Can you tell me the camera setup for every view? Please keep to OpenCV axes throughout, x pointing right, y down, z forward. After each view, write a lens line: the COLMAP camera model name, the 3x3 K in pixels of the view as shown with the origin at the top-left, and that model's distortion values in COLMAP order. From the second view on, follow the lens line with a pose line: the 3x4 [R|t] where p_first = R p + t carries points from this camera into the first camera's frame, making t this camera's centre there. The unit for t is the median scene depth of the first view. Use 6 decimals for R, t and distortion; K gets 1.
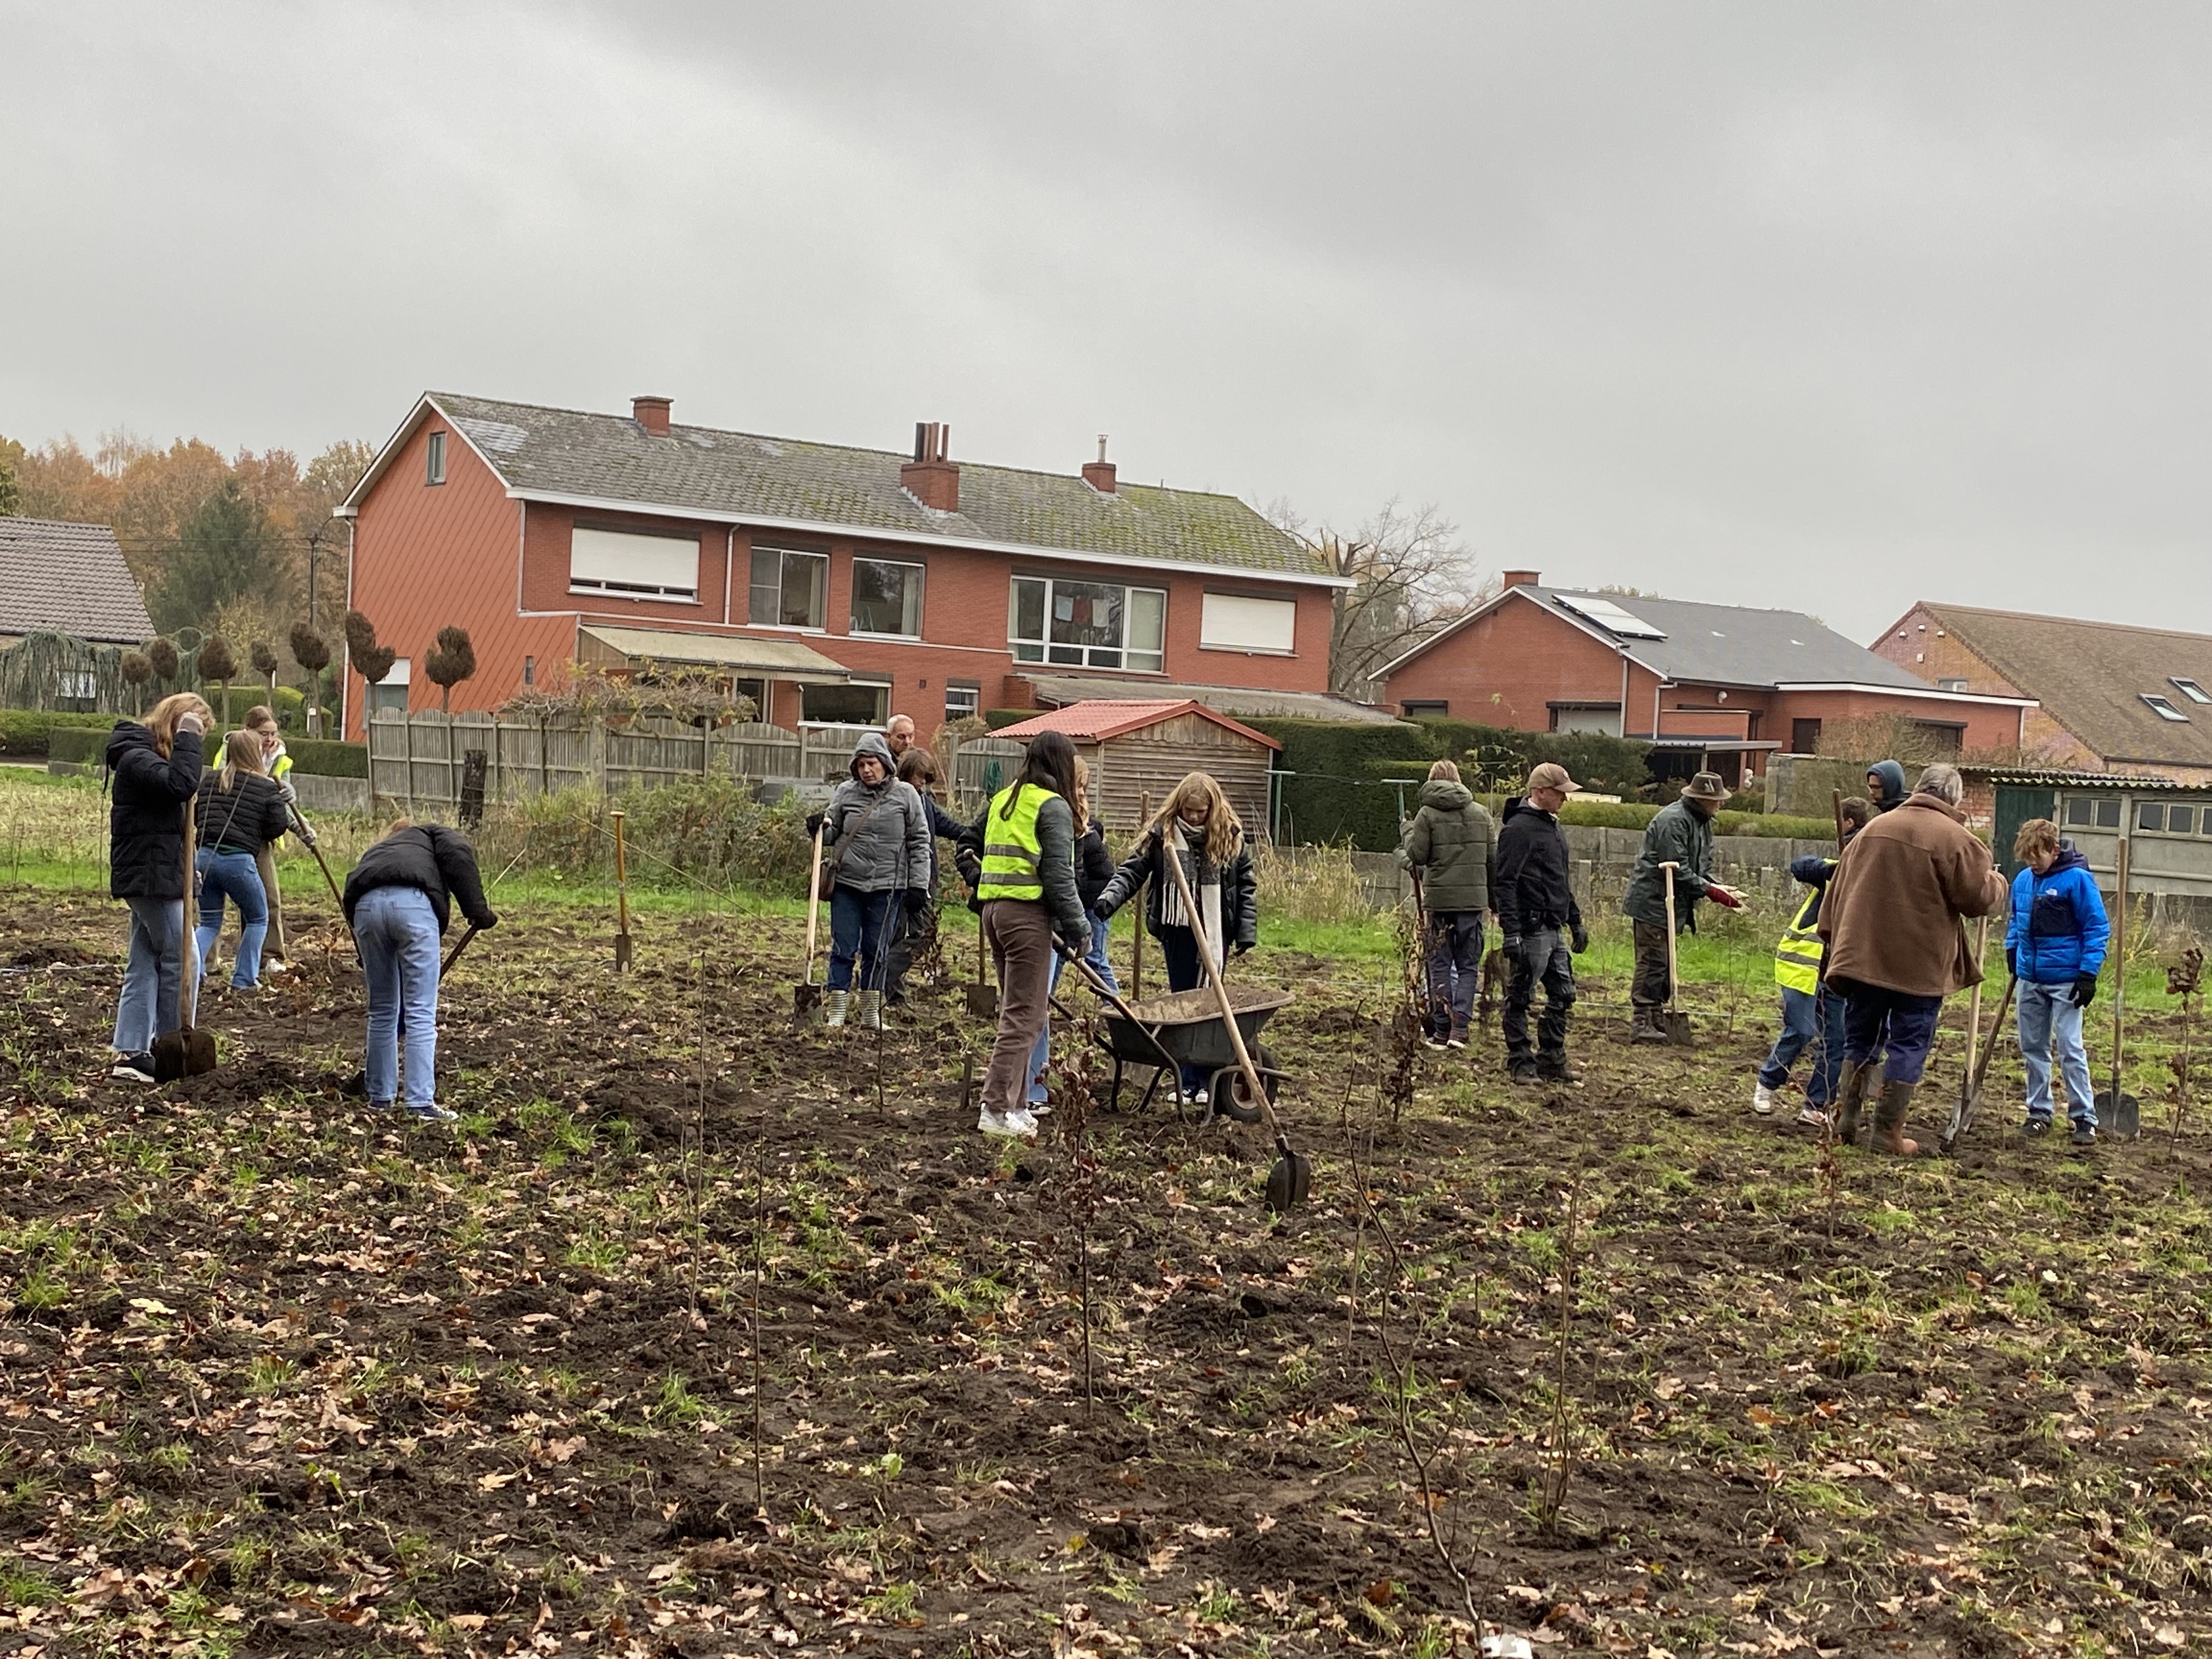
lens RADIAL K [[2876.5, 0, 1113.8], [0, 2876.5, 836.7], [0, 0, 1]] dist [0.182375, -0.034889]
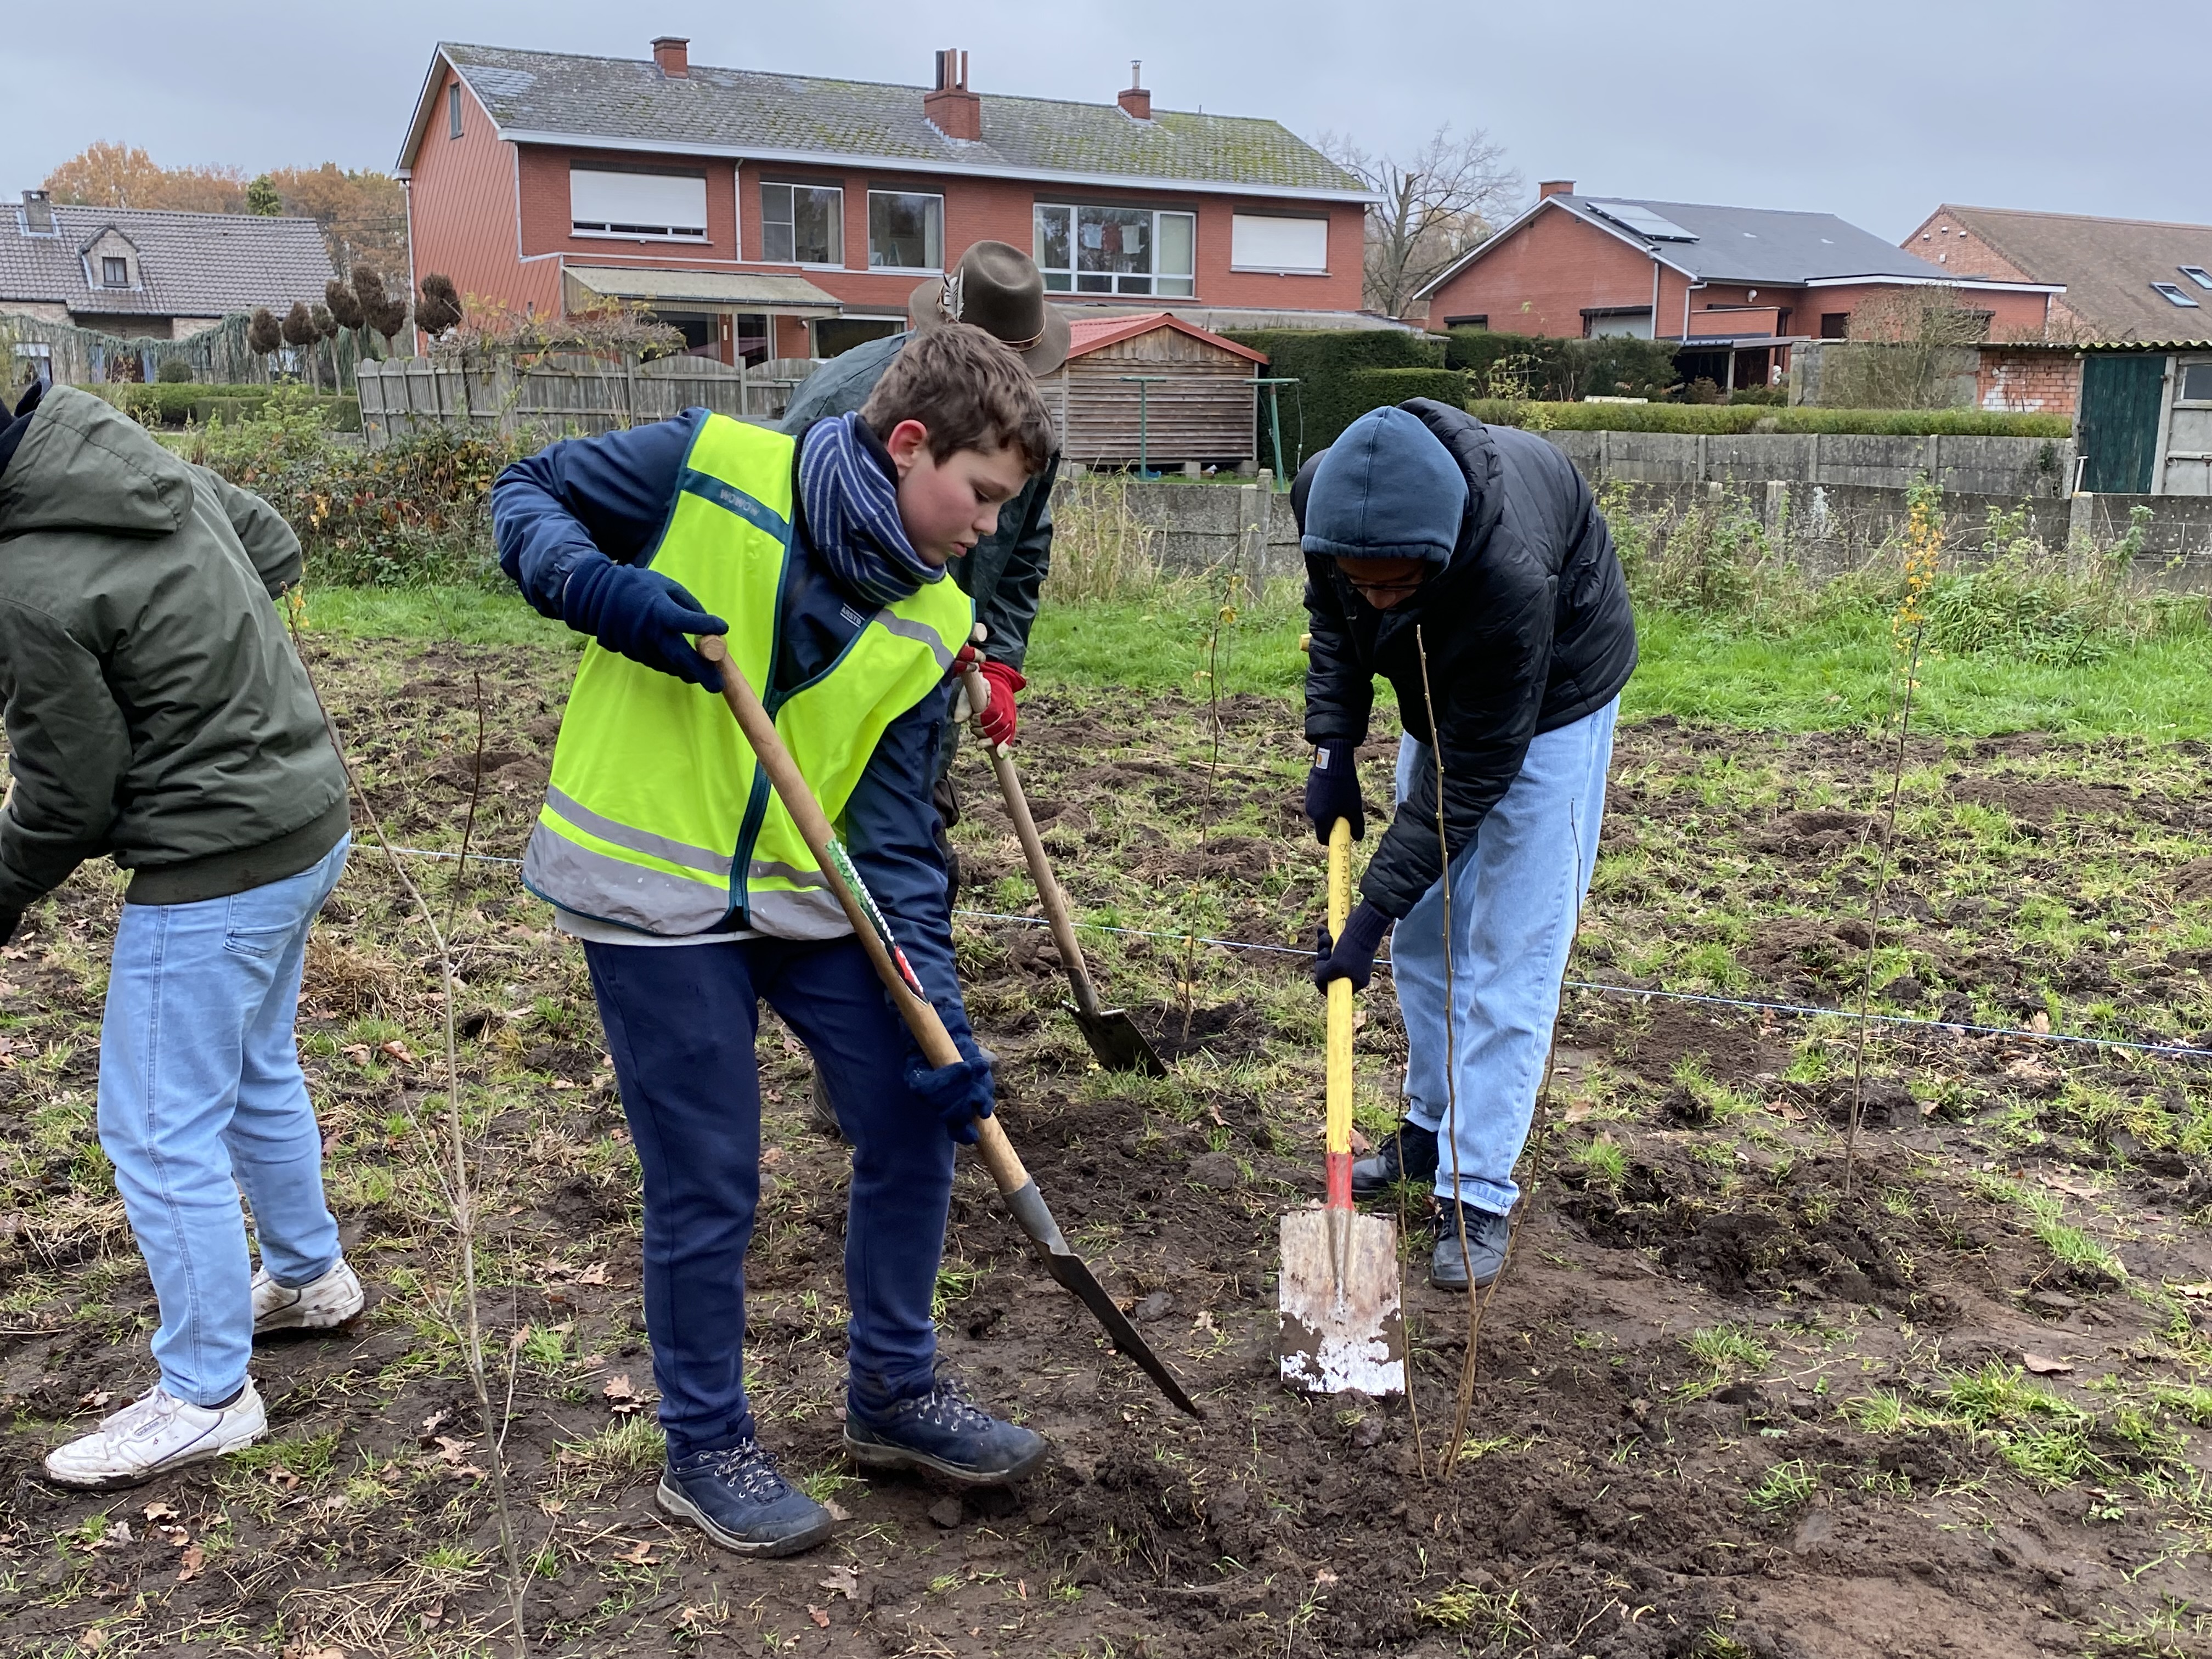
lens RADIAL K [[2094.8, 0, 1093.7], [0, 2094.8, 832.2], [0, 0, 1]] dist [0.079517, -0.167038]
pose [[0.994518, -0.023064, -0.101991, 0.055108], [0.040538, 0.984132, 0.172744, -0.000030], [0.096388, -0.175931, 0.979672, 0.234479]]
